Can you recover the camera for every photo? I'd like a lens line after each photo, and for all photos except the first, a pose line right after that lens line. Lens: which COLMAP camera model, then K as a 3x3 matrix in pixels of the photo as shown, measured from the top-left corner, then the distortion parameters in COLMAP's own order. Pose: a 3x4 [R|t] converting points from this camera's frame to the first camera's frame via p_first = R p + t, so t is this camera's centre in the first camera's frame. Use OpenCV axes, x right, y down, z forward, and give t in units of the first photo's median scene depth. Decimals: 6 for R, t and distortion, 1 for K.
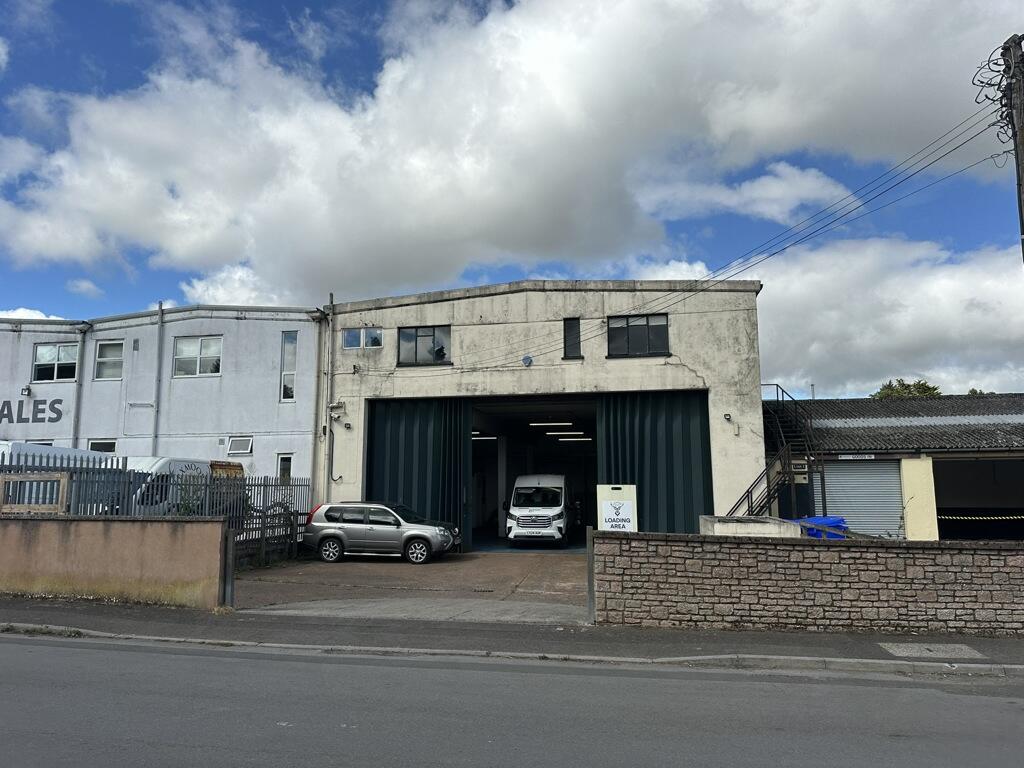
lens RADIAL K [[711.4, 0, 515.0], [0, 711.4, 390.4], [0, 0, 1]] dist [0.156294, -0.244910]
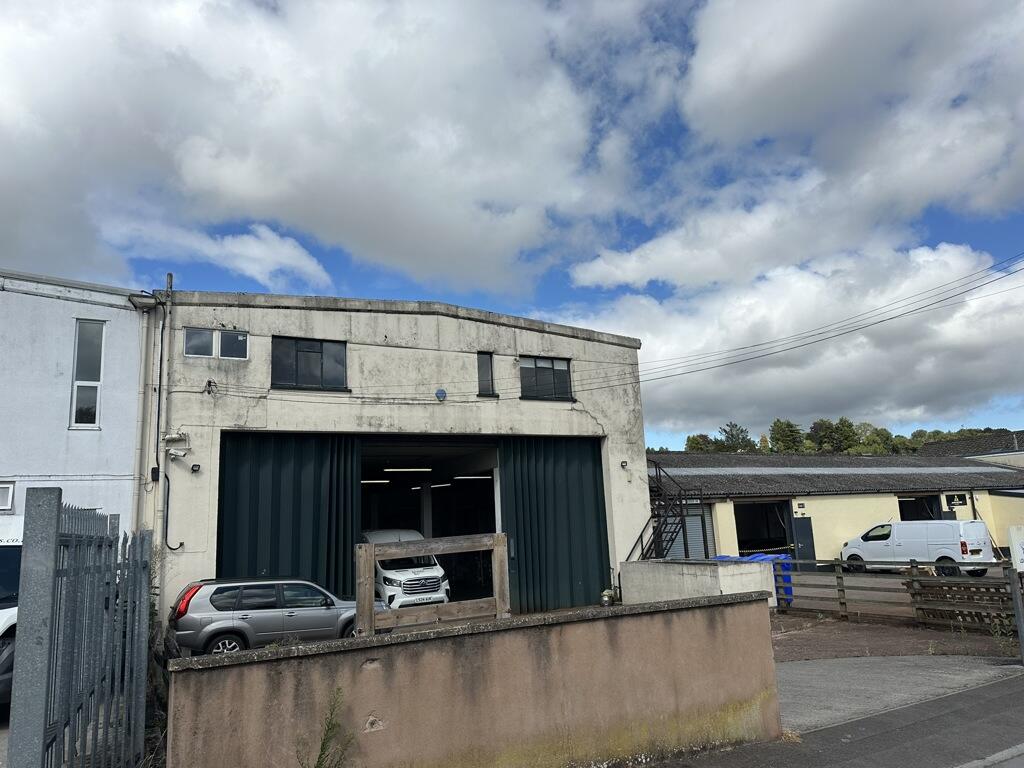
lens RADIAL K [[711.4, 0, 515.0], [0, 711.4, 390.4], [0, 0, 1]] dist [0.156294, -0.244910]
pose [[0.771339, 0.084889, 0.630737, -0.451704], [-0.039328, 0.995528, -0.085890, 0.023634], [-0.635208, 0.041445, 0.771229, 0.273051]]
